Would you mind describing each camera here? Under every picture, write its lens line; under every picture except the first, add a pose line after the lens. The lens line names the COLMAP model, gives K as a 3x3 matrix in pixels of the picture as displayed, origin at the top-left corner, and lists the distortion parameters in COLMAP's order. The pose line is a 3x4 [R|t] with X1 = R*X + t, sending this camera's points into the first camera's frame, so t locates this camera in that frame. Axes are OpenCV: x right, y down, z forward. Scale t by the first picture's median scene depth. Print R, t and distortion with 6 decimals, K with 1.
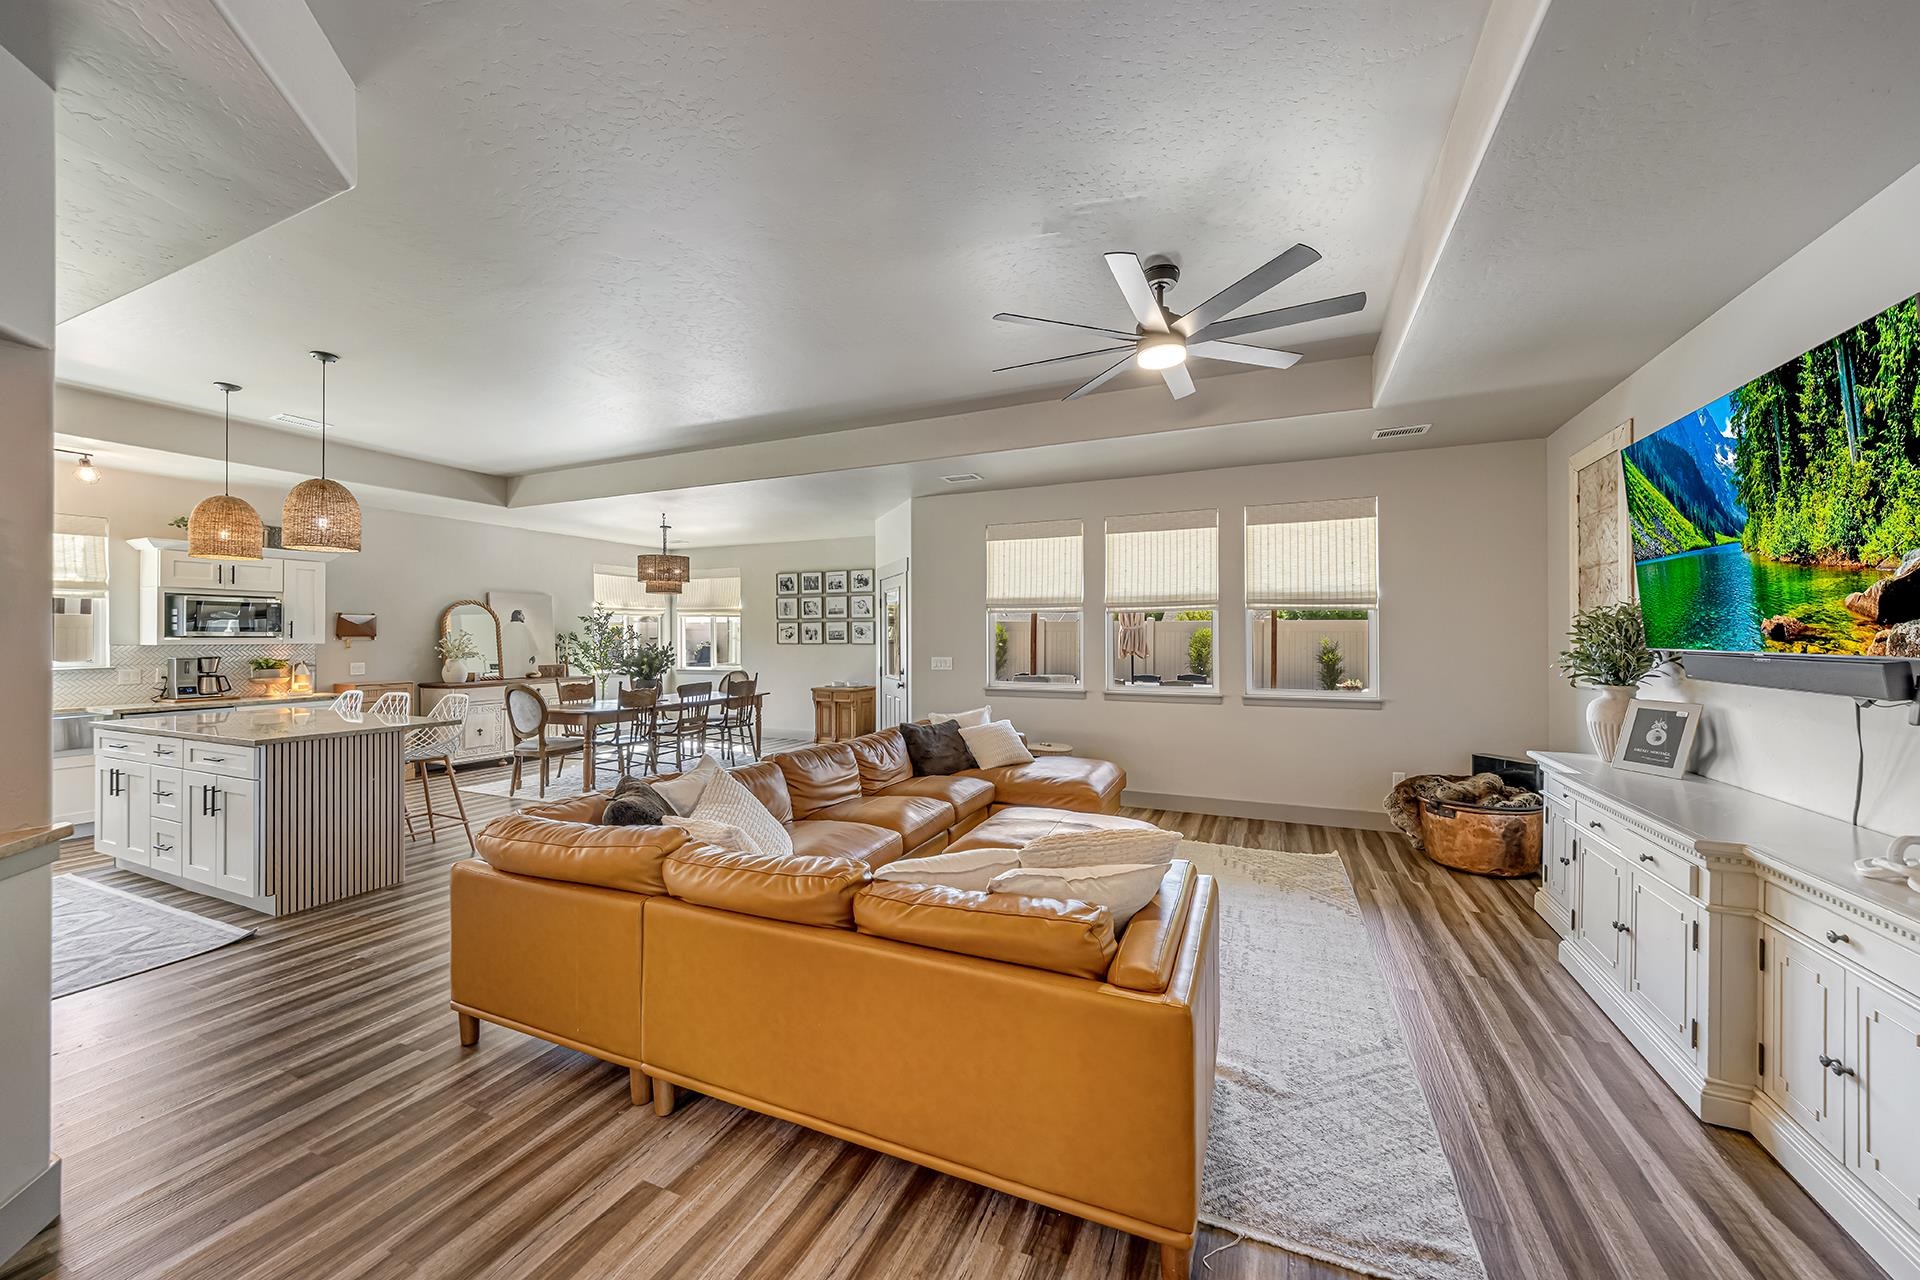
lens RADIAL K [[688.3, 0, 956.6], [0, 688.3, 632.5], [0, 0, 1]] dist [0.001157, -0.000025]
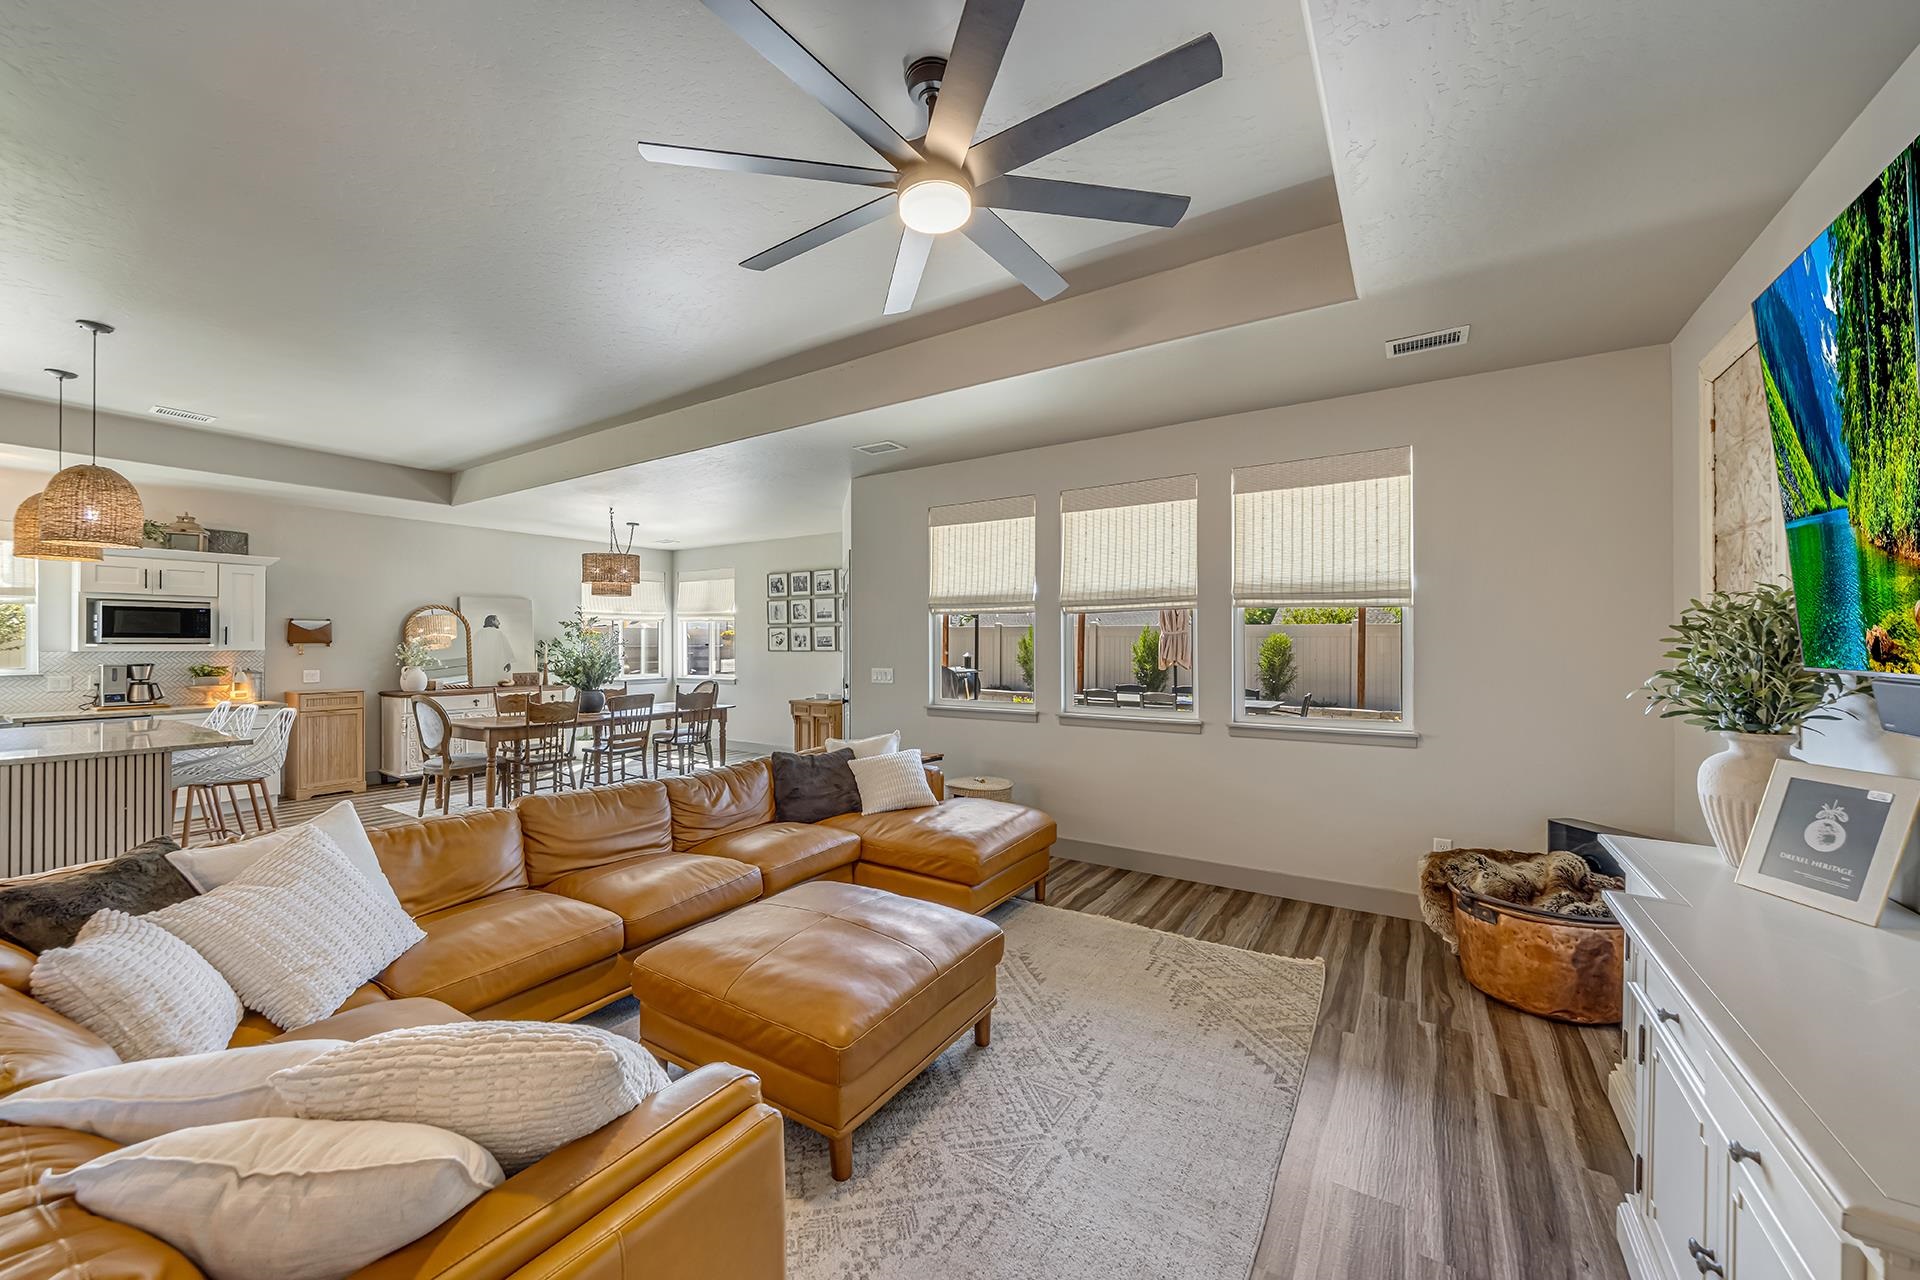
lens RADIAL K [[707.9, 0, 960.0], [0, 707.9, 640.0], [0, 0, 1]] dist [-0.007933, 0.000245]
pose [[0.990033, -0.000128, -0.140839, 0.248374], [0.000450, 0.999997, 0.002258, -0.000213], [0.140838, -0.002299, 0.990030, 0.214457]]
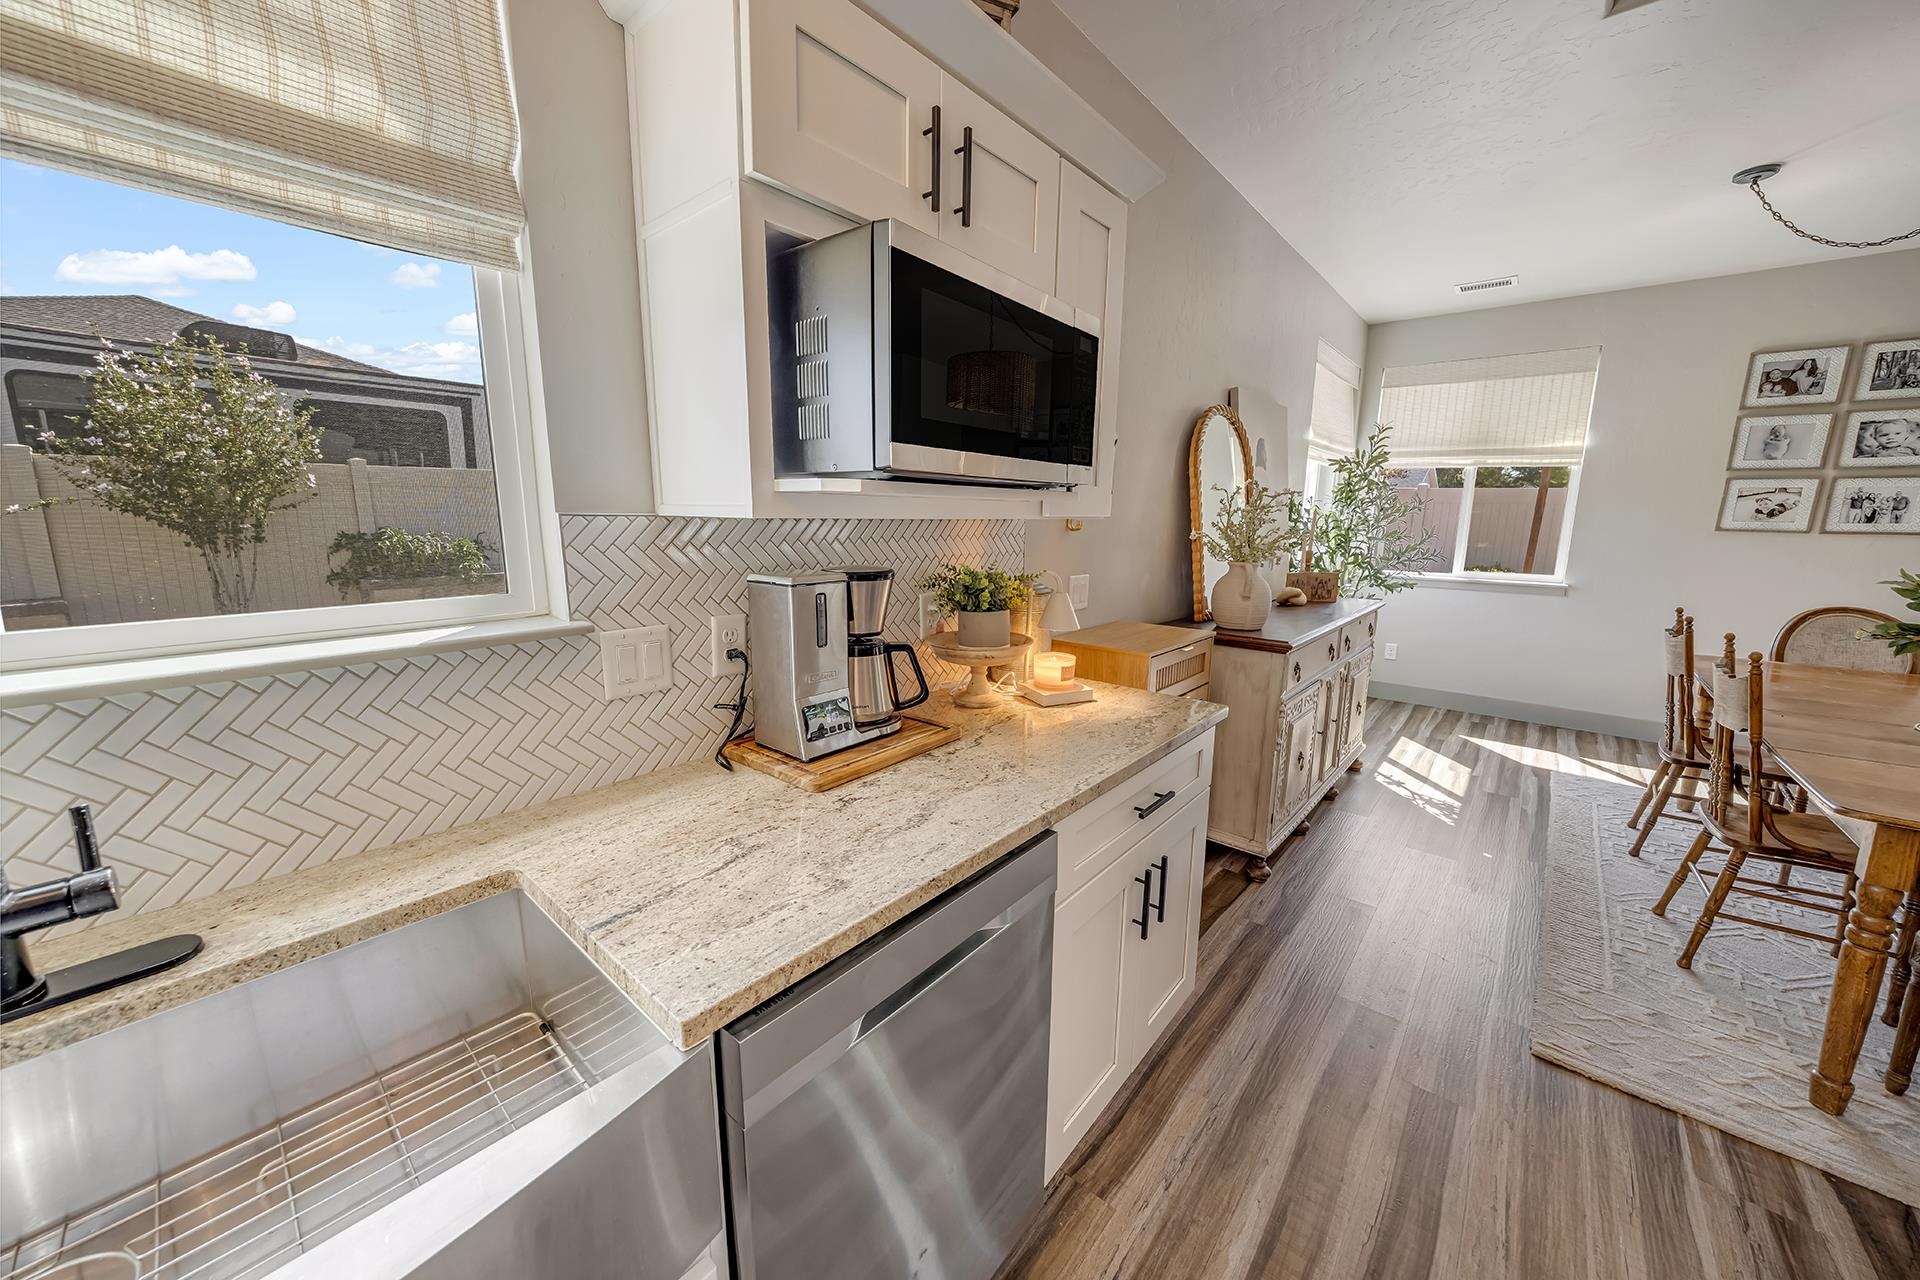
lens RADIAL K [[672.8, 0, 960.0], [0, 672.8, 640.0], [0, 0, 1]] dist [-0.001266, -0.000169]
pose [[0.958399, 0.067103, -0.277431, -1.174809], [-0.011971, 0.980567, 0.195819, 0.015545], [0.285180, -0.184351, 0.940578, 0.934618]]
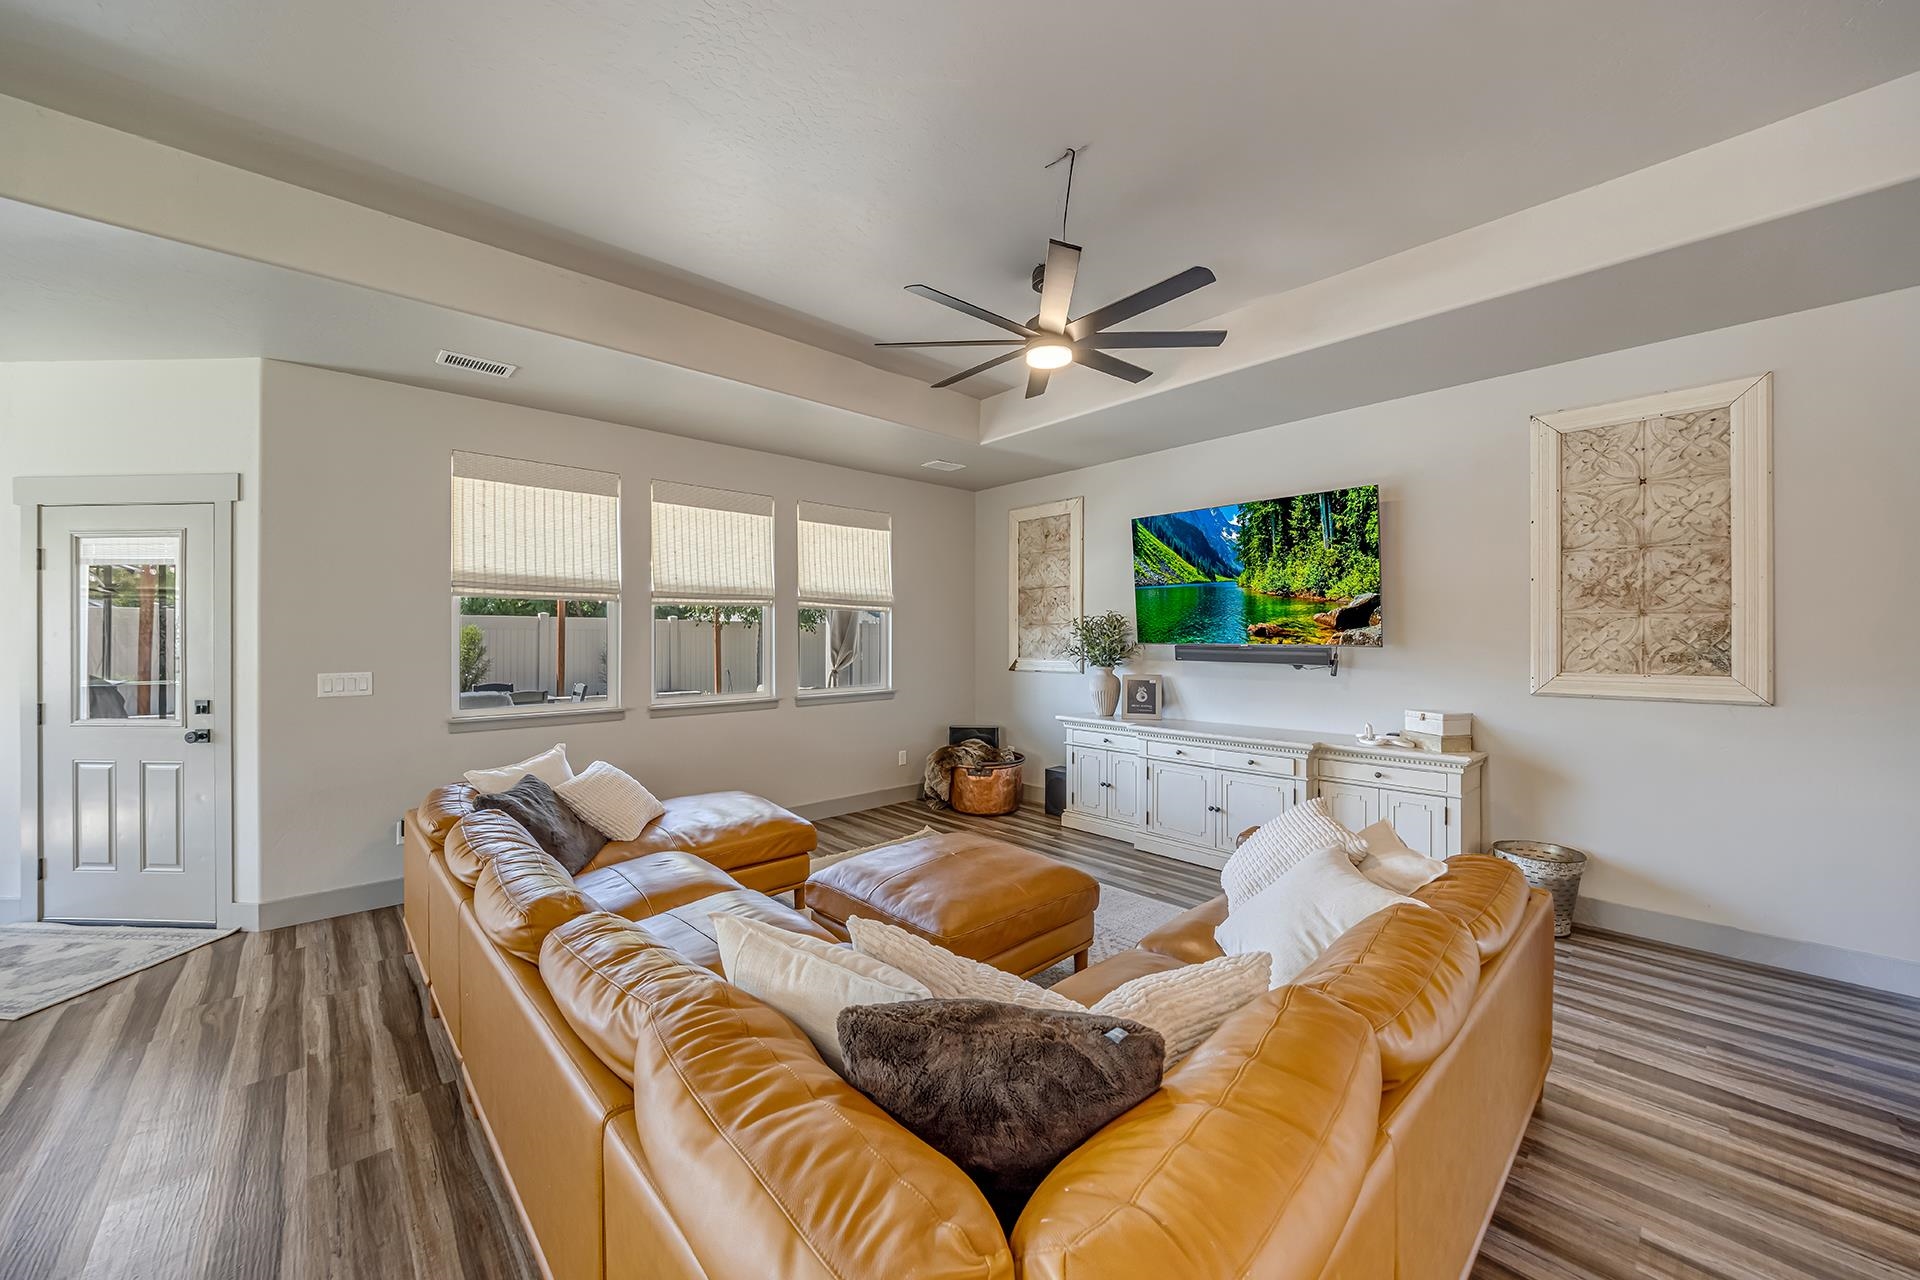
lens RADIAL K [[694.2, 0, 899.3], [0, 694.2, 637.6], [0, 0, 1]] dist [0.000202, -0.000002]
pose [[0.412565, 0.001644, 0.910927, -0.432290], [-0.003214, 0.999995, -0.000349, 0.009535], [-0.910923, -0.002783, 0.412568, 0.496058]]
